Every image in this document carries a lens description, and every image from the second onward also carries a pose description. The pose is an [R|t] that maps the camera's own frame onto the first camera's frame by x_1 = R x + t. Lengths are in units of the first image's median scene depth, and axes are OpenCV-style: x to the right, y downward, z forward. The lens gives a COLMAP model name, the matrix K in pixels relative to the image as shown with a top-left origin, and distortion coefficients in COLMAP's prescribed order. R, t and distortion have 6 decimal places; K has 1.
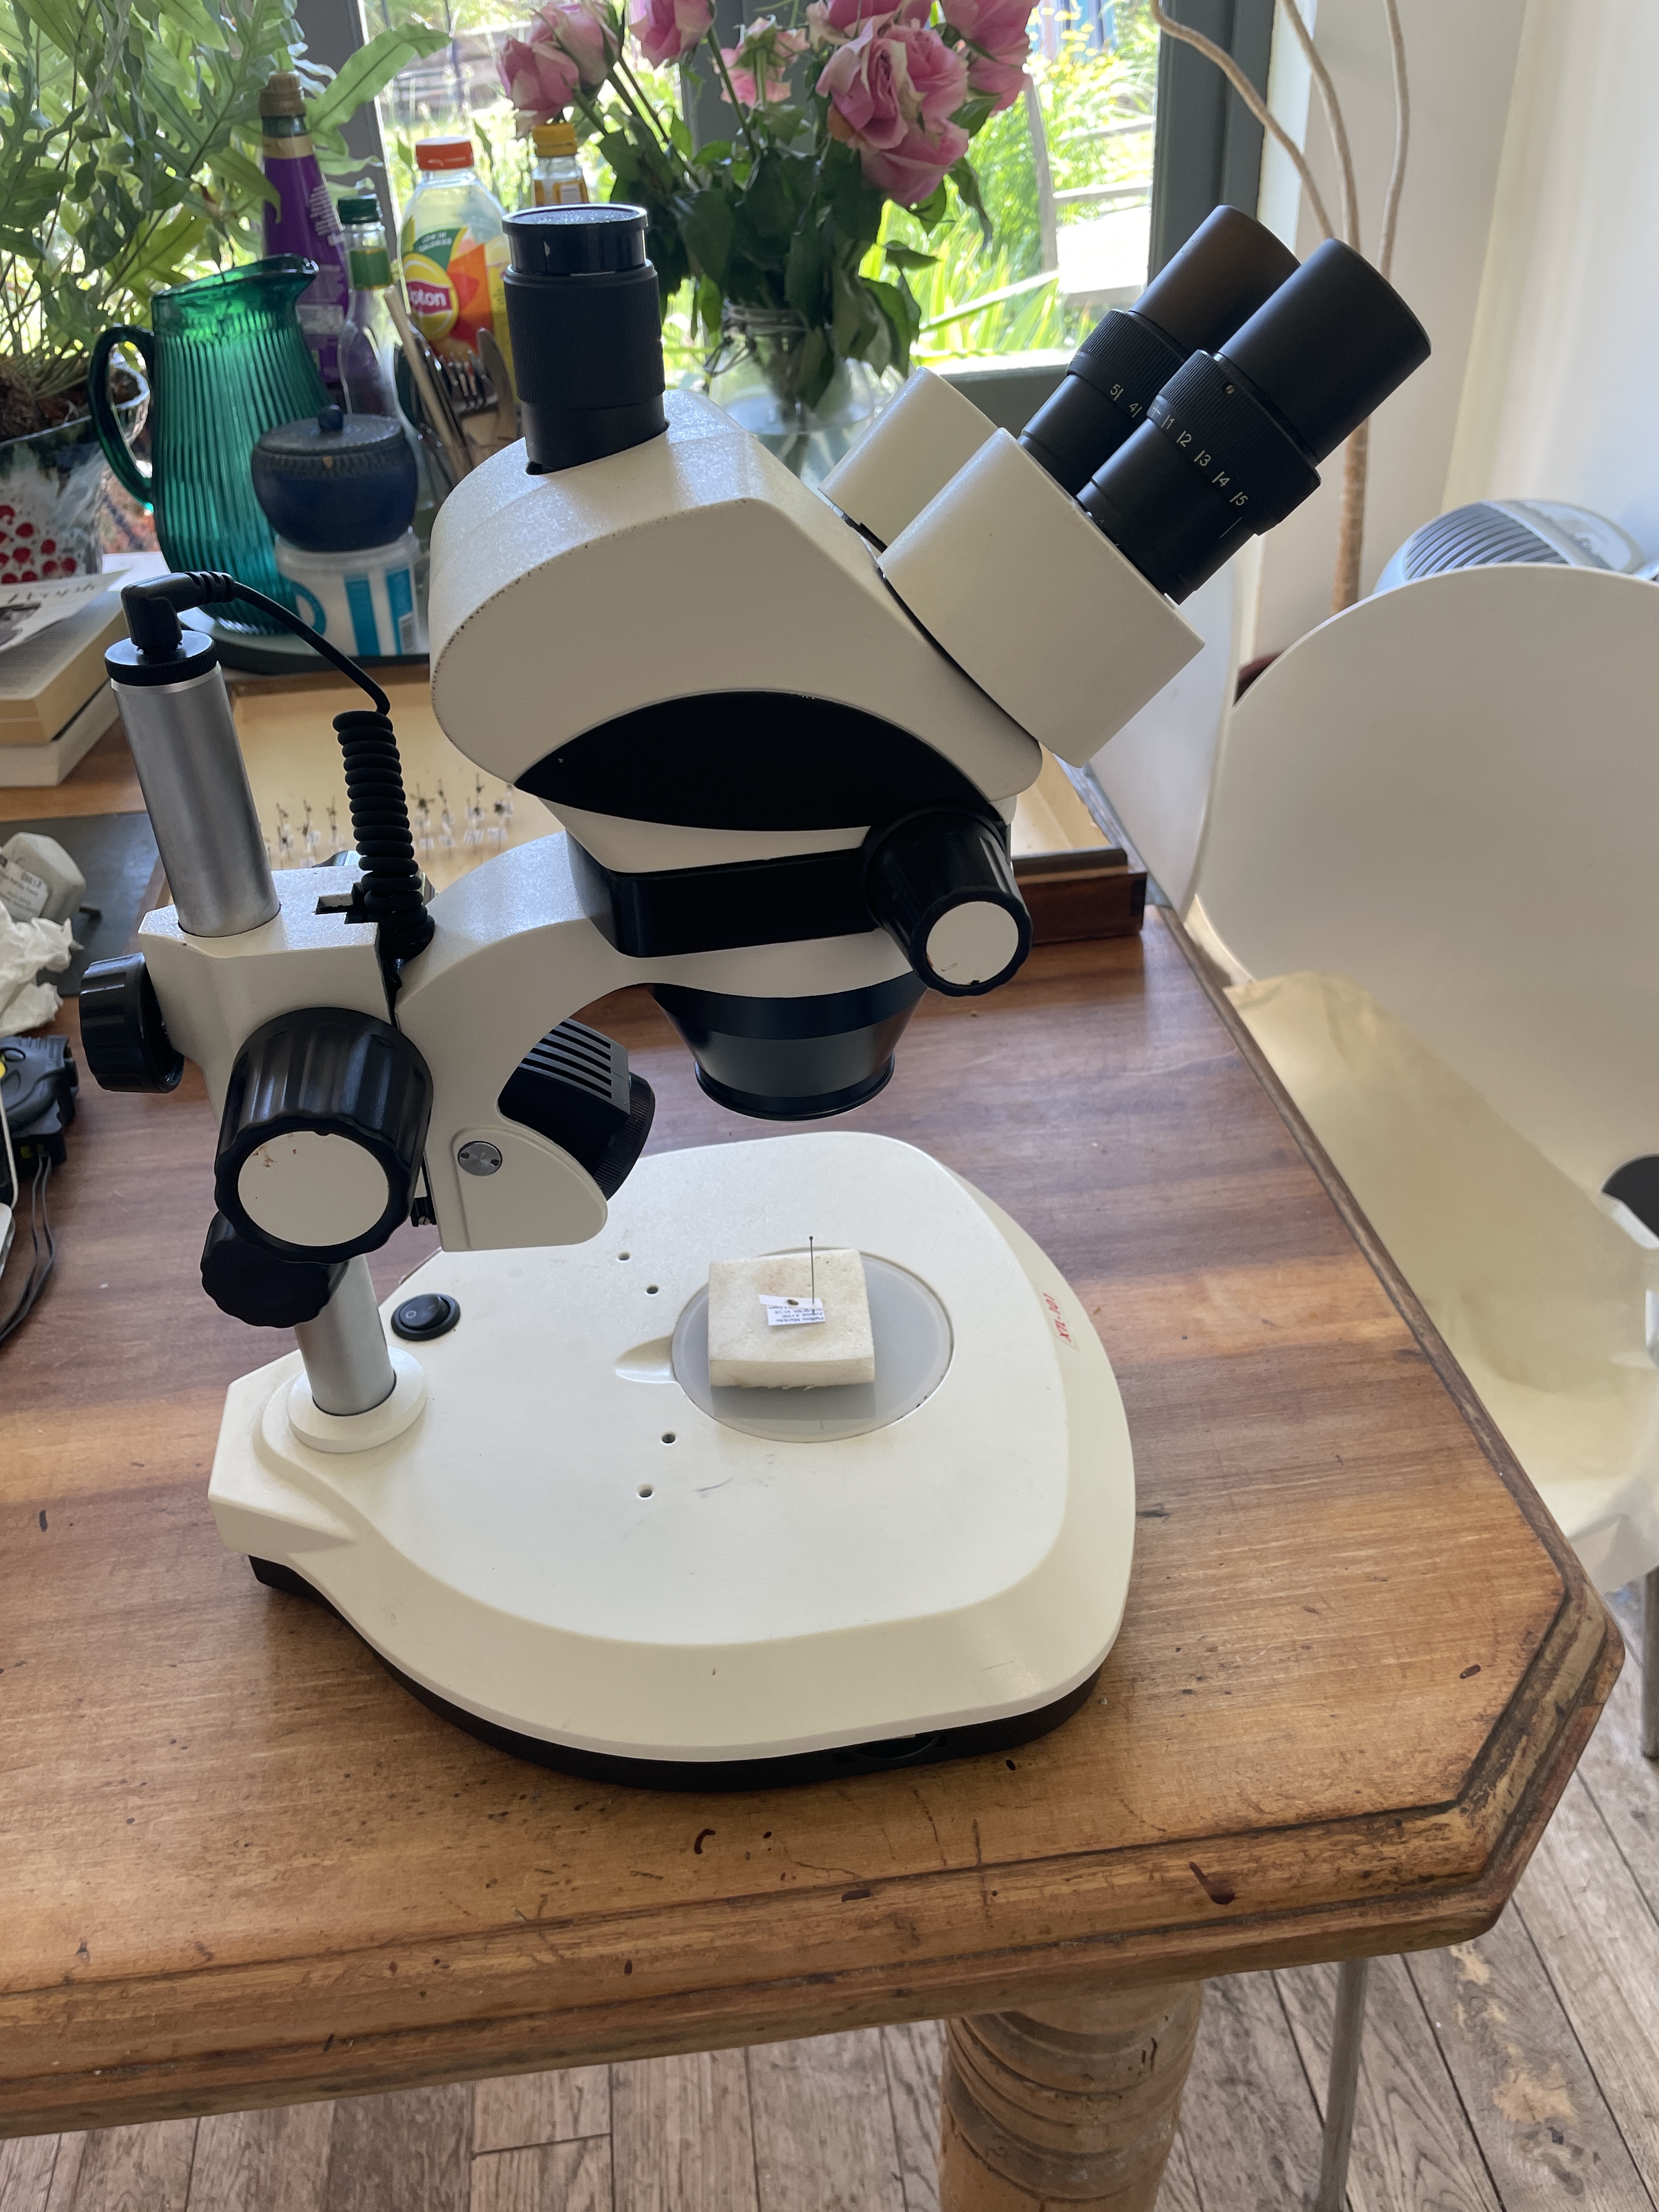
lens RADIAL K [[1637.9, 0, 828.9], [0, 1637.9, 1109.6], [0, 0, 1]] dist [0.060198, -0.096776]
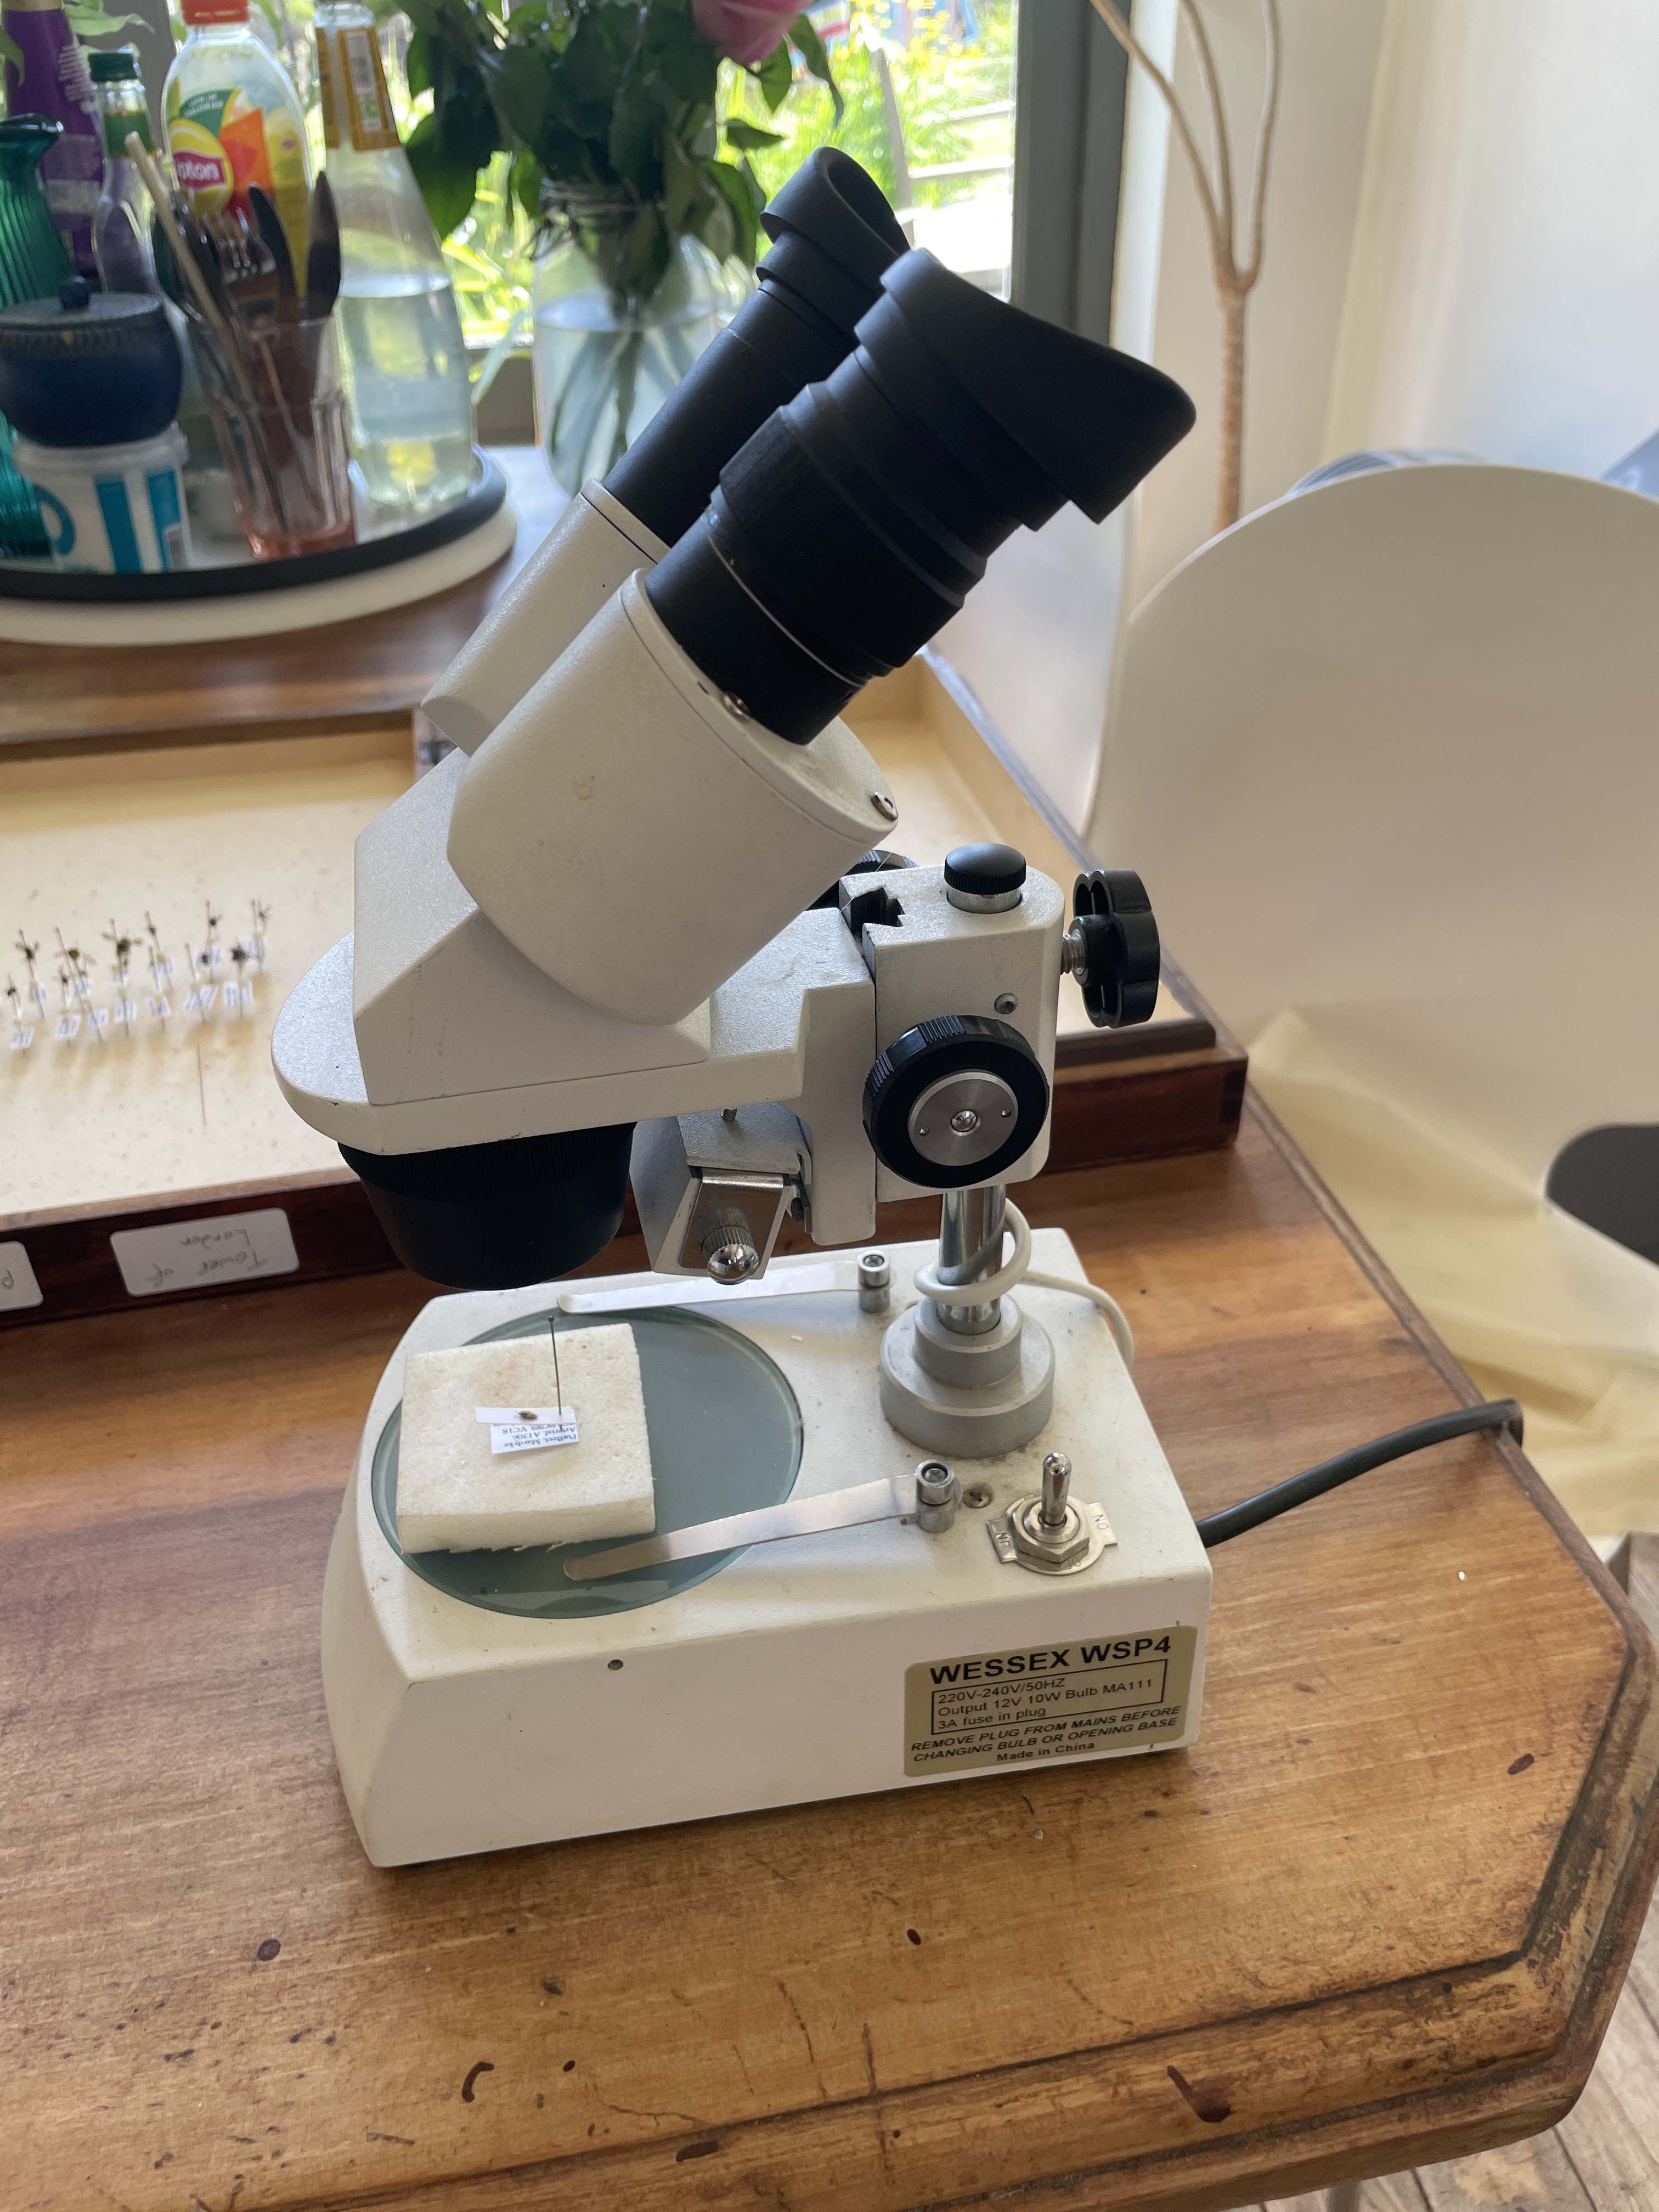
lens RADIAL K [[1658.5, 0, 829.5], [0, 1658.5, 1106.0], [0, 0, 1]] dist [0.068708, -0.115008]
pose [[0.997023, -0.025423, 0.072796, 0.027780], [0.026189, 0.999611, -0.009584, 0.040140], [-0.072524, 0.011462, 0.997301, 0.254328]]
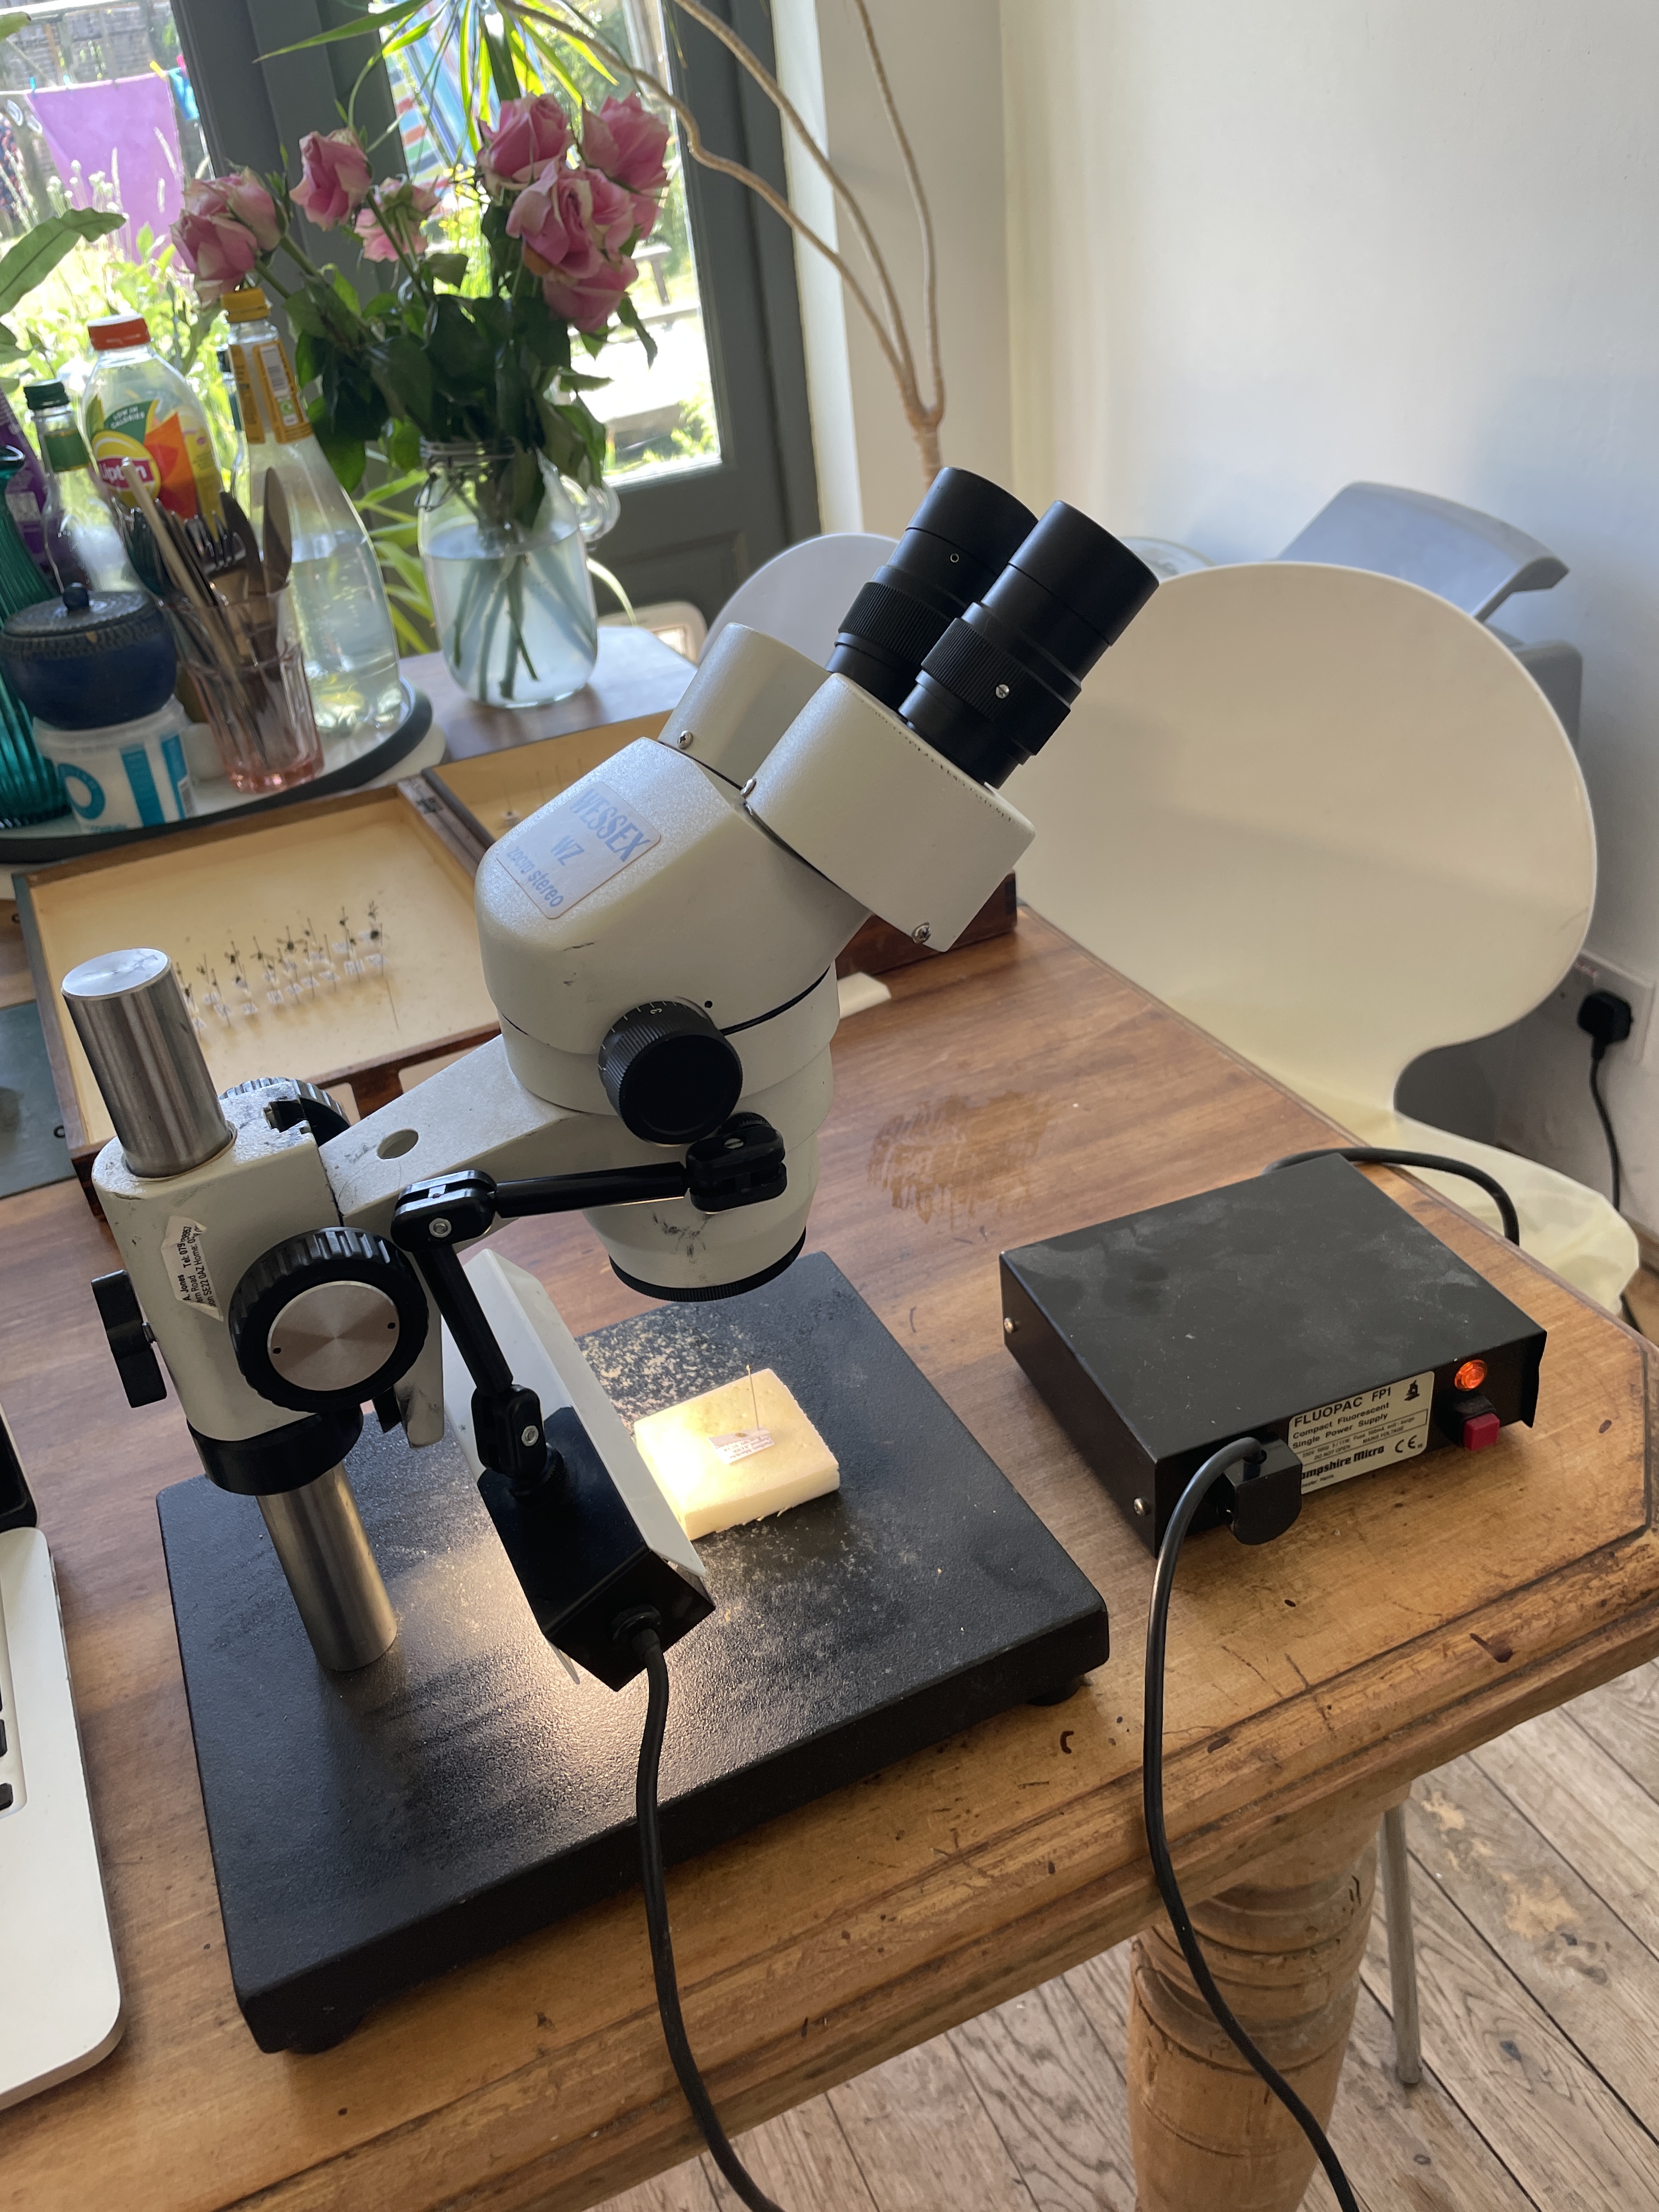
lens RADIAL K [[1634.3, 0, 808.1], [0, 1634.3, 1106.7], [0, 0, 1]] dist [0.065315, -0.098872]
pose [[0.954253, -0.208424, 0.214386, -0.341332], [0.222931, 0.973767, -0.045603, 0.045189], [-0.199257, 0.091310, 0.975684, -0.047776]]
